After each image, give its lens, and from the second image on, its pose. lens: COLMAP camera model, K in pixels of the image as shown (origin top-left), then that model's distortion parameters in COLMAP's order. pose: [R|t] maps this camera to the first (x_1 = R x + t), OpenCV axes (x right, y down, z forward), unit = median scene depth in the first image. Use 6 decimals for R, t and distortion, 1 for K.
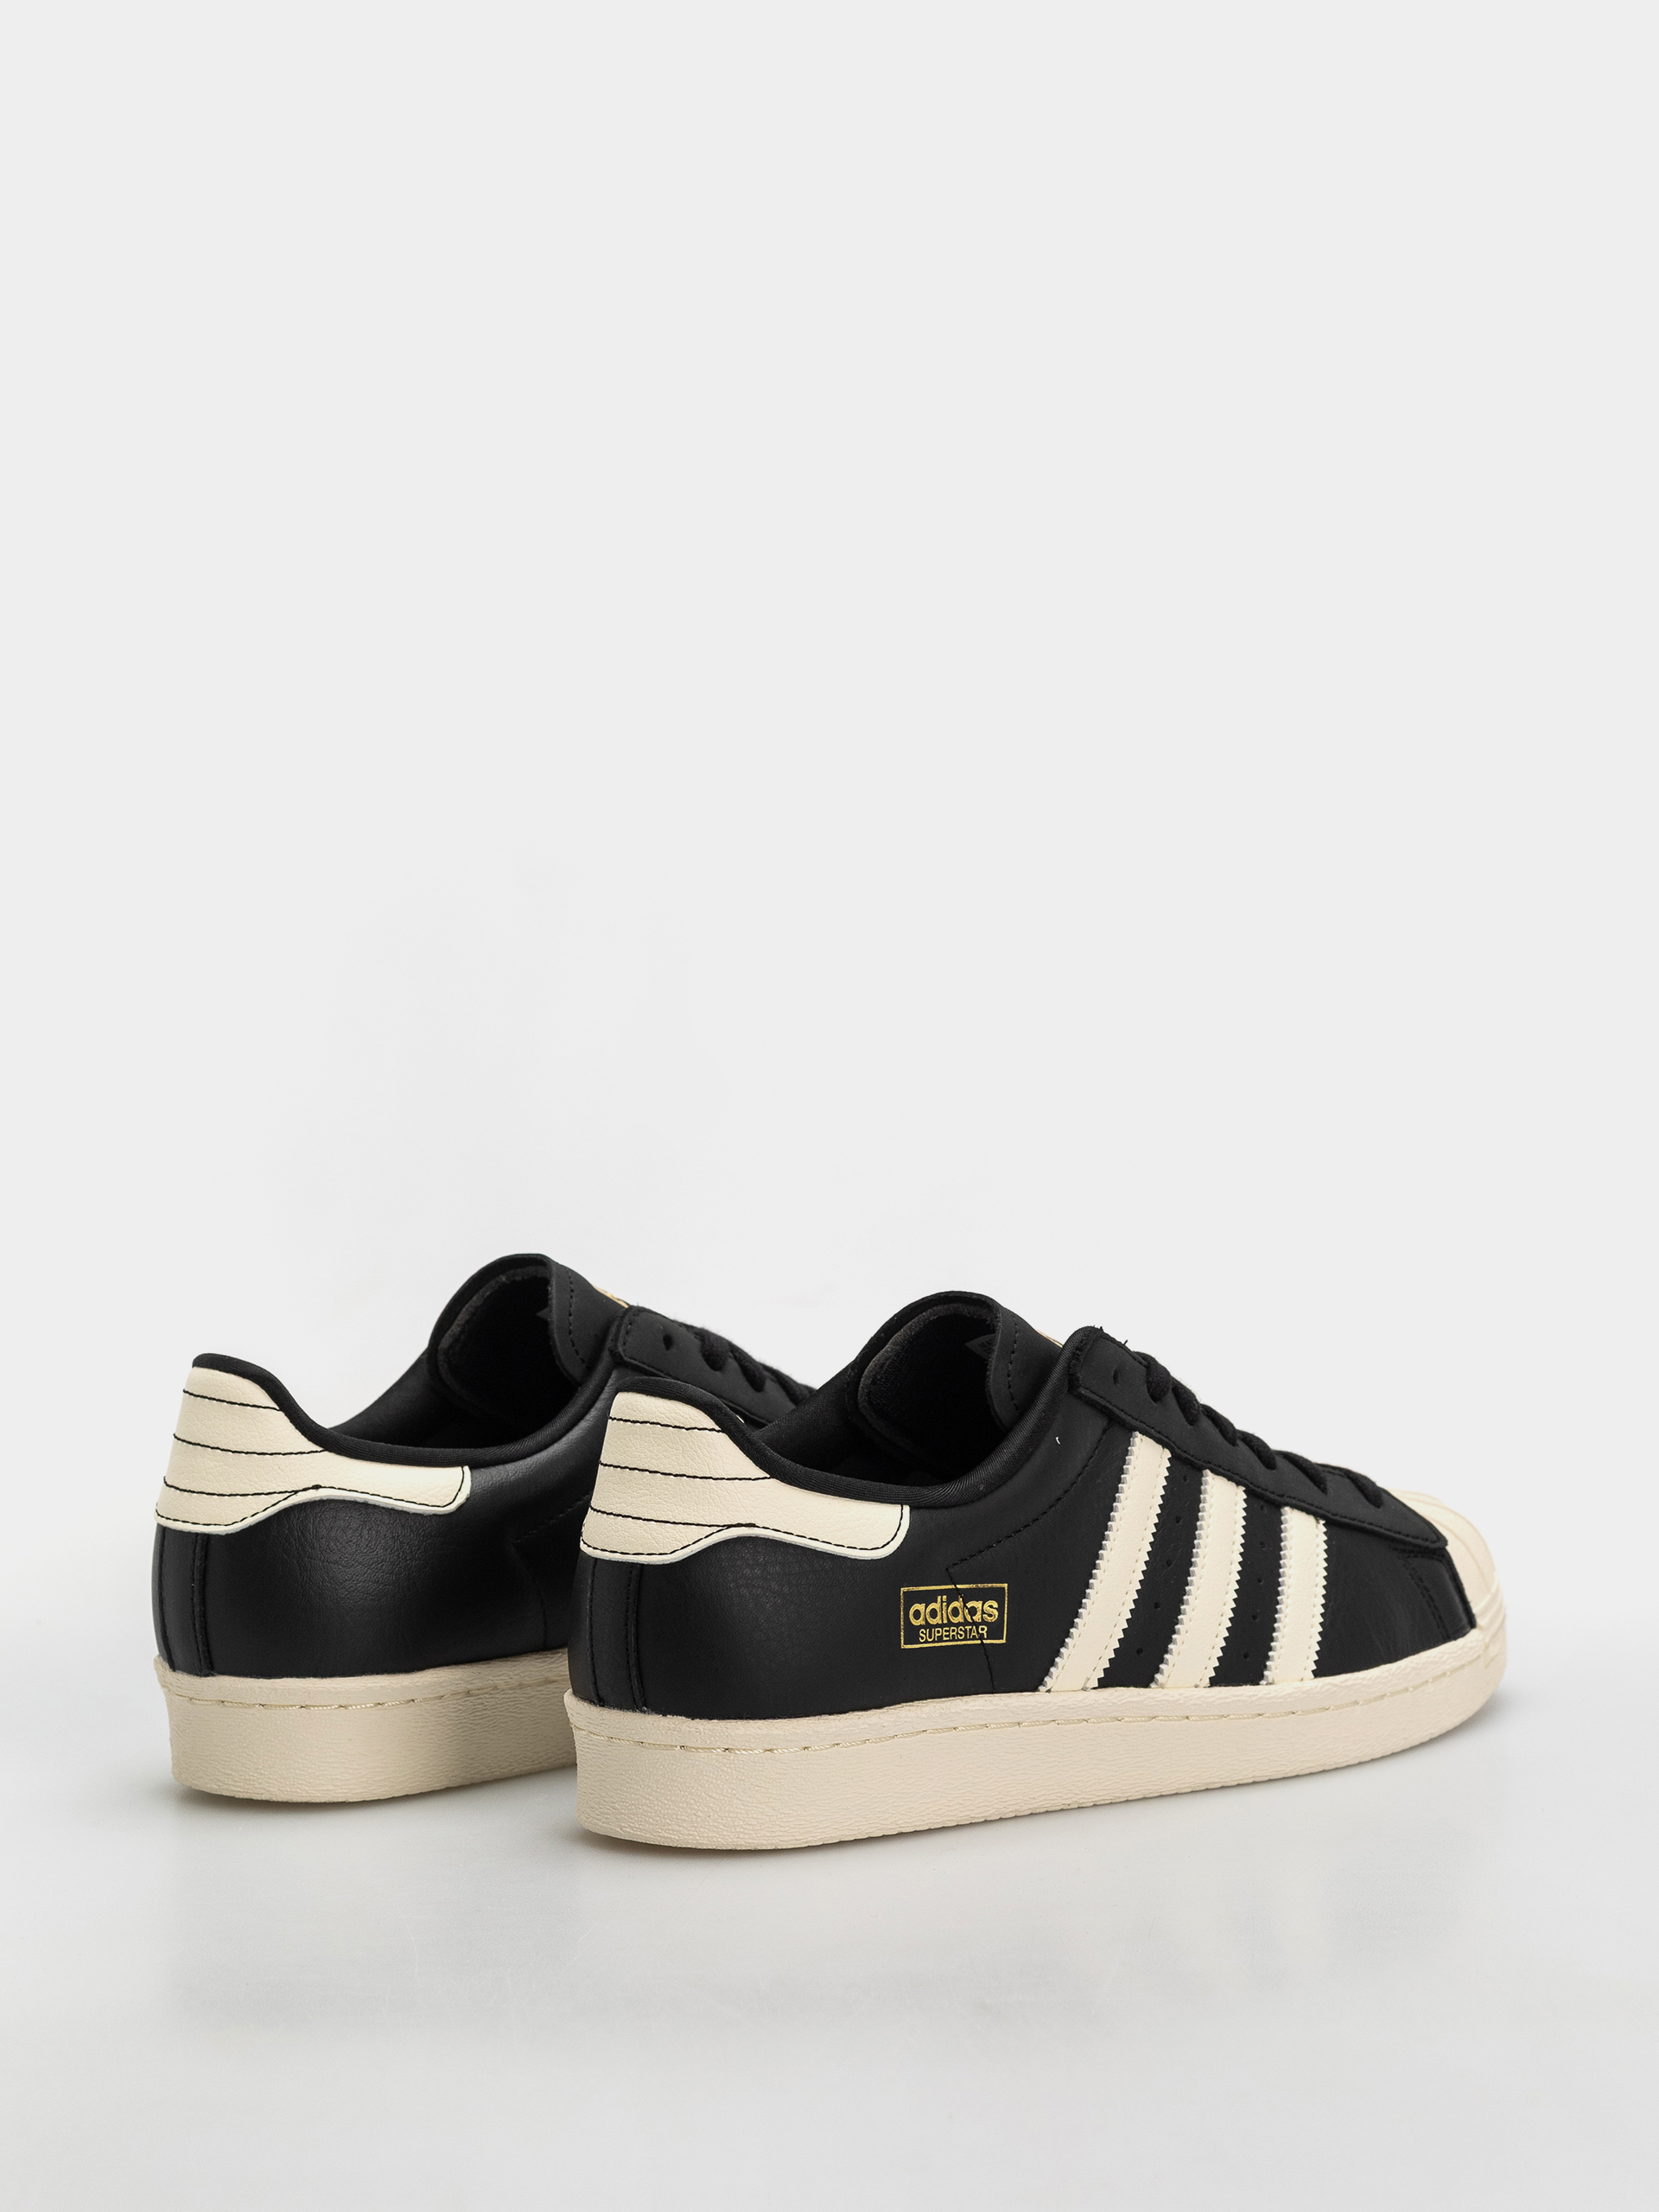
lens RADIAL K [[7044.0, 0, 830.0], [0, 7044.0, 1104.3], [0, 0, 1]] dist [0.164637, 0.000000]
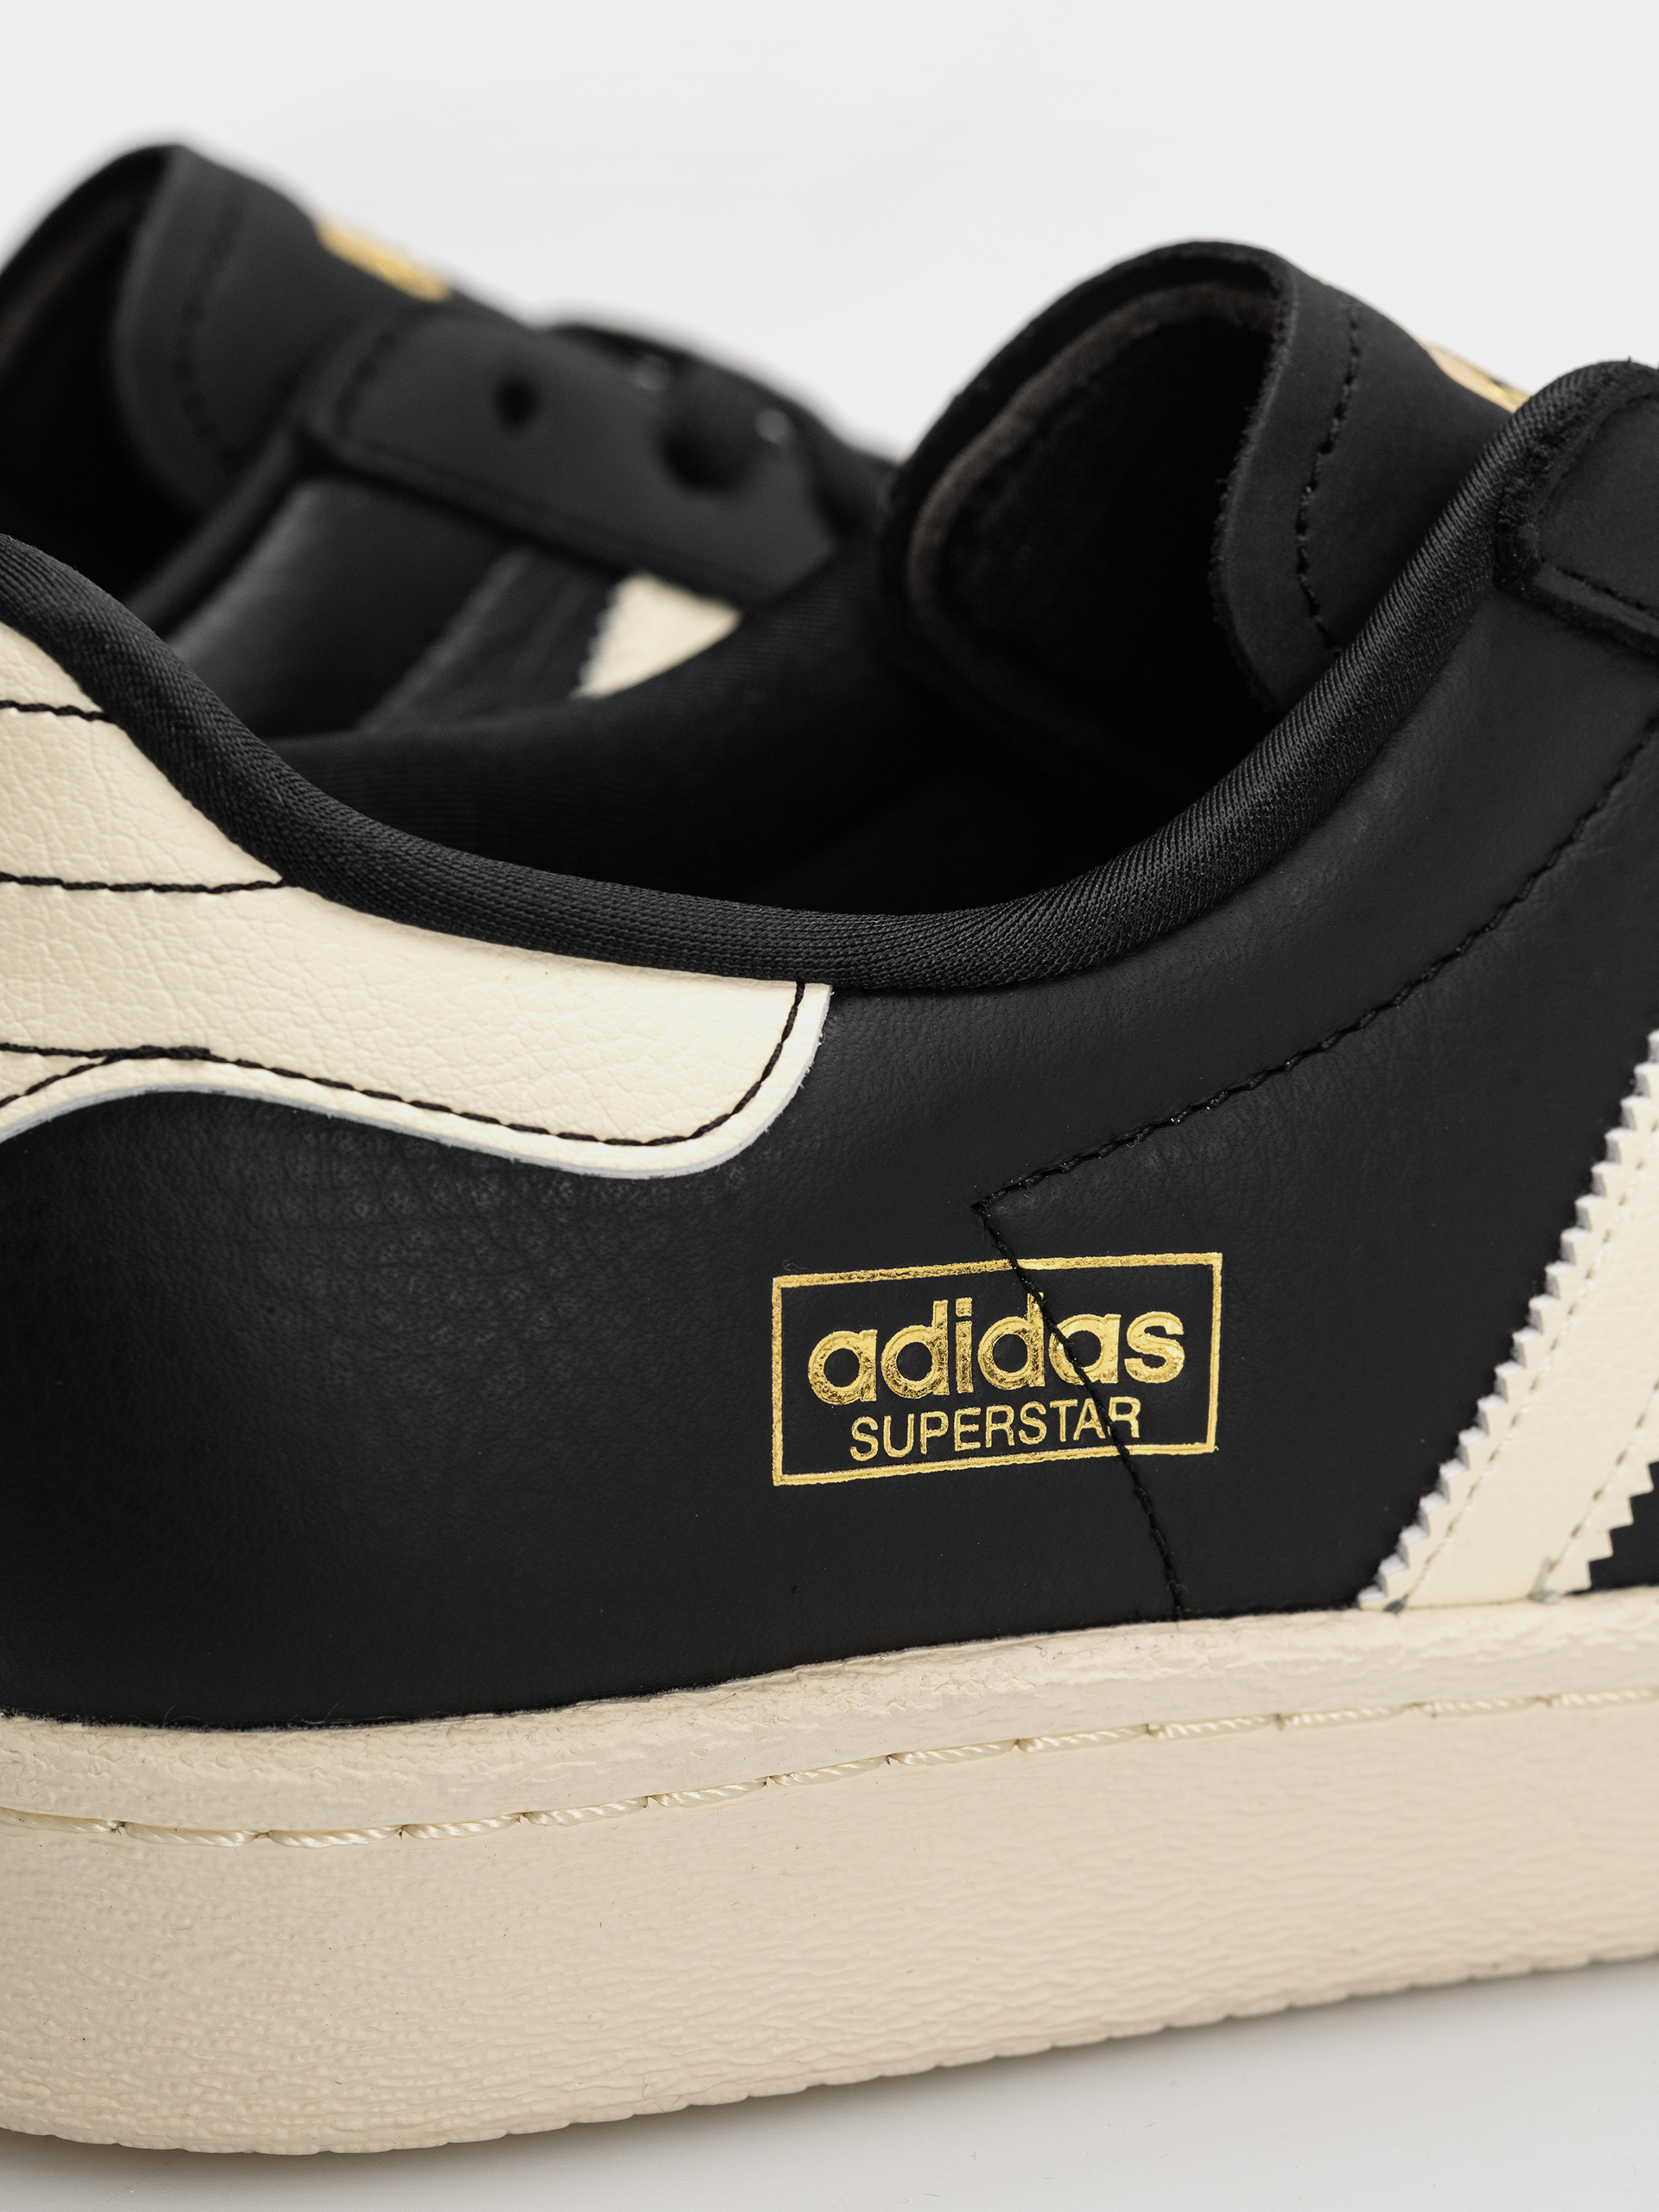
lens RADIAL K [[7044.0, 0, 834.4], [0, 7044.0, 1120.1], [0, 0, 1]] dist [0.164637, 0.000000]
pose [[0.961496, 0.038585, -0.272098, 0.088804], [-0.001981, 0.991042, 0.133533, 0.024197], [0.274813, -0.127853, 0.952959, 0.725140]]
